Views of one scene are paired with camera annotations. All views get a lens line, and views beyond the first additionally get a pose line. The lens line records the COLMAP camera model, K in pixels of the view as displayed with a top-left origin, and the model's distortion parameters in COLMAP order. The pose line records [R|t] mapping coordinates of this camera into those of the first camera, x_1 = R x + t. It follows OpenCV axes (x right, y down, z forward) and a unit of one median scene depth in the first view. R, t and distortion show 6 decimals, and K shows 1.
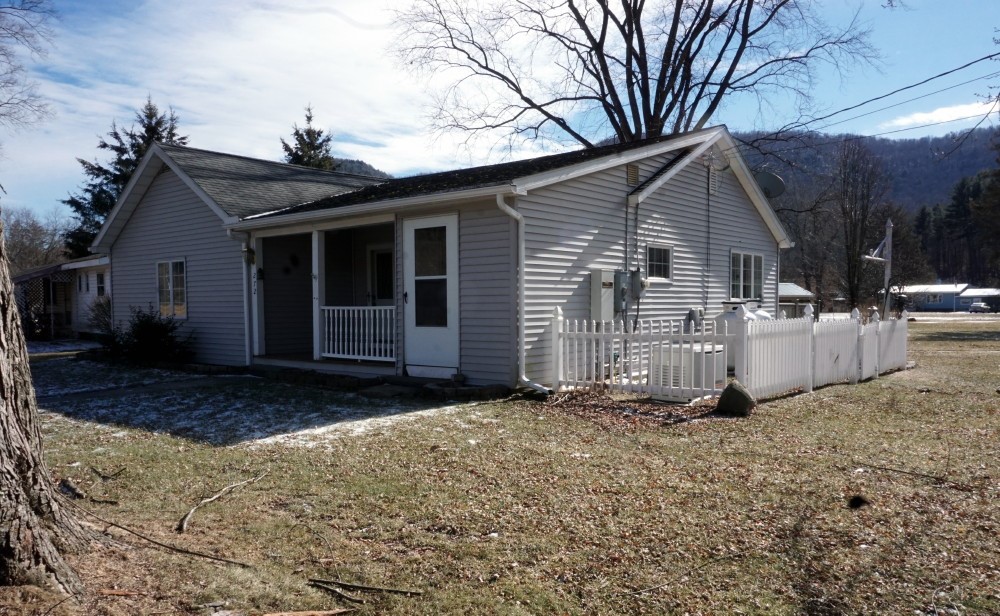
lens RADIAL K [[751.4, 0, 499.2], [0, 751.4, 351.6], [0, 0, 1]] dist [0.003389, -0.097587]
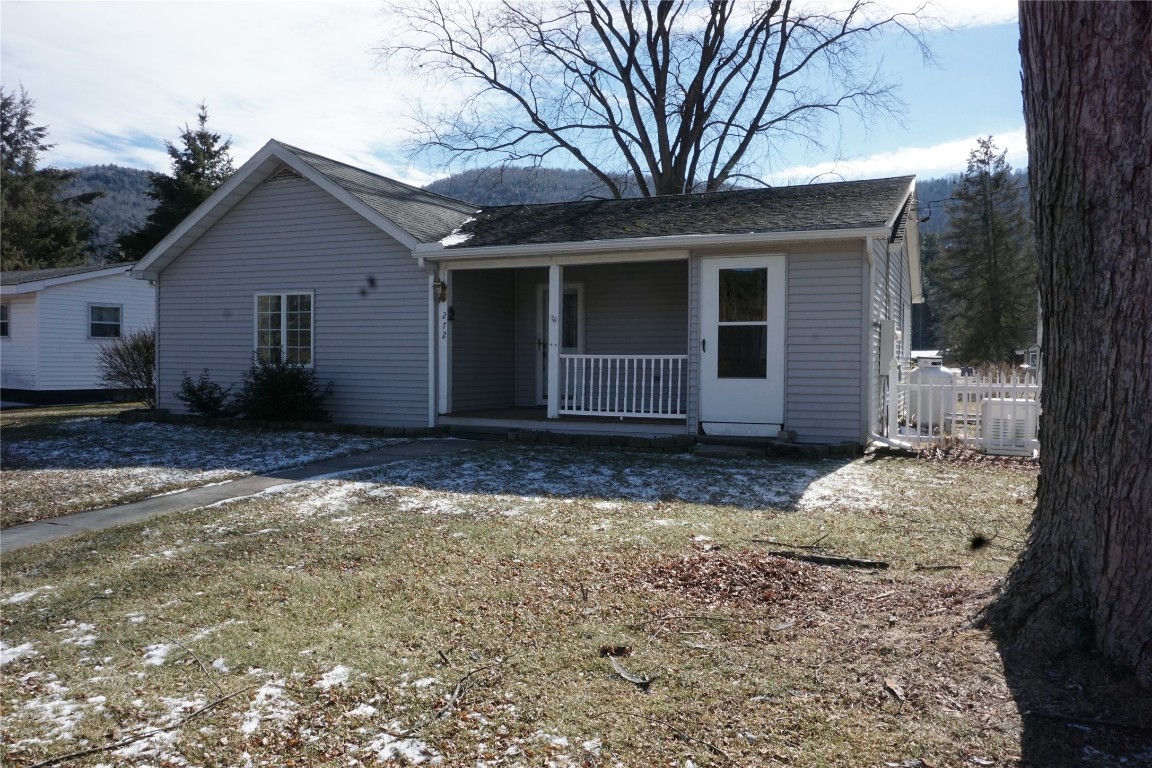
lens RADIAL K [[896.0, 0, 576.0], [0, 896.0, 384.0], [0, 0, 1]] dist [-0.077379, 0.072936]
pose [[0.953747, 0.005713, 0.300557, -0.479818], [0.005539, 0.999316, -0.036572, 0.008784], [-0.300561, 0.036545, 0.953062, 0.039253]]
